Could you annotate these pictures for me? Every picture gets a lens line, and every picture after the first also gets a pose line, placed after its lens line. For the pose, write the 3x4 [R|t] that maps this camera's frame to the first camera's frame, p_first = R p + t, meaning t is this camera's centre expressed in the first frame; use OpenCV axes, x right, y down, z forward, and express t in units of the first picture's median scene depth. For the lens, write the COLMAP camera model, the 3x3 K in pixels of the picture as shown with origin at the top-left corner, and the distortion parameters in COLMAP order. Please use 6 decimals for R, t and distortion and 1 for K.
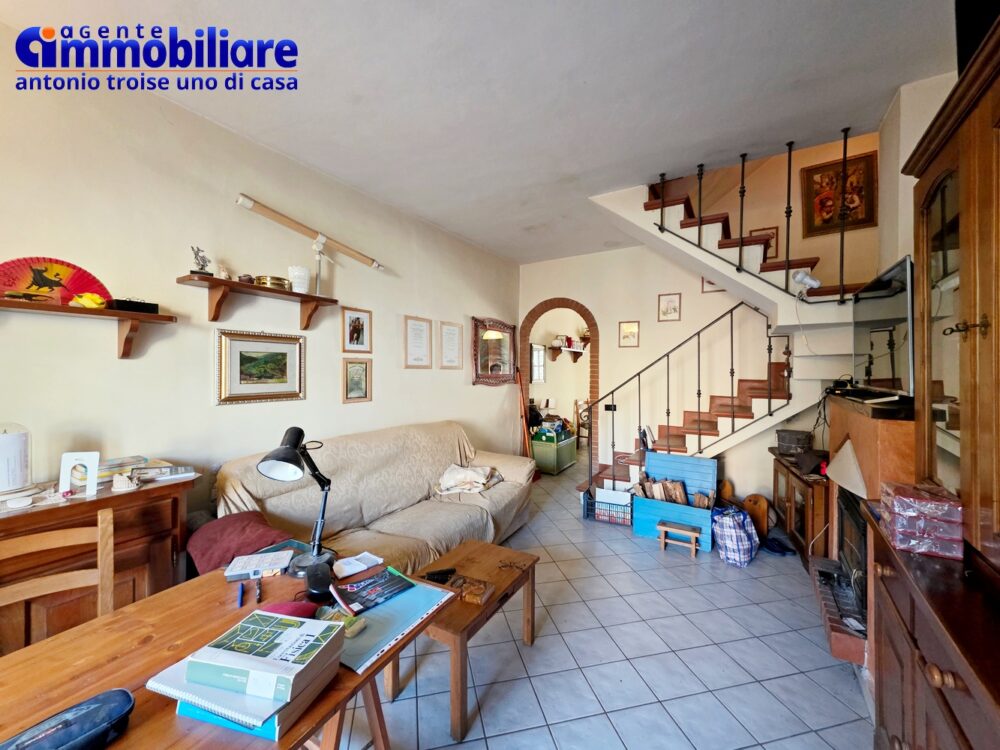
lens RADIAL K [[403.3, 0, 508.0], [0, 403.3, 371.7], [0, 0, 1]] dist [0.001722, 0.000318]
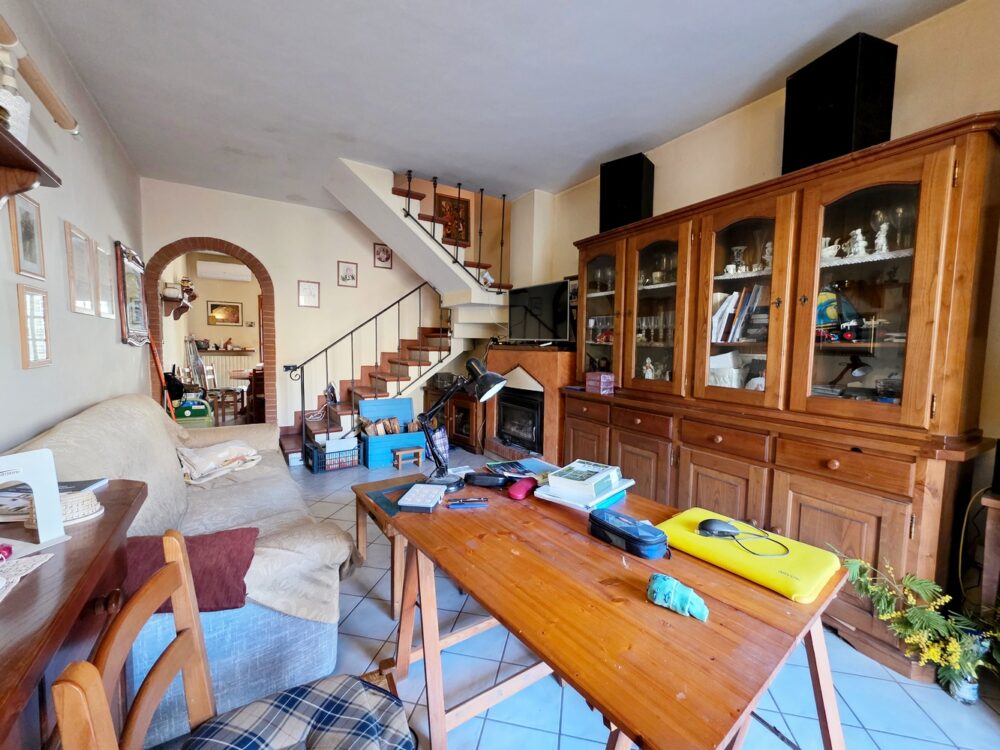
lens RADIAL K [[403.3, 0, 507.6], [0, 403.3, 374.8], [0, 0, 1]] dist [0.001722, 0.000318]
pose [[0.409757, -0.066585, 0.909761, -0.578064], [-0.007543, 0.997051, 0.076371, 0.037174], [-0.912164, -0.038156, 0.408046, 0.163725]]
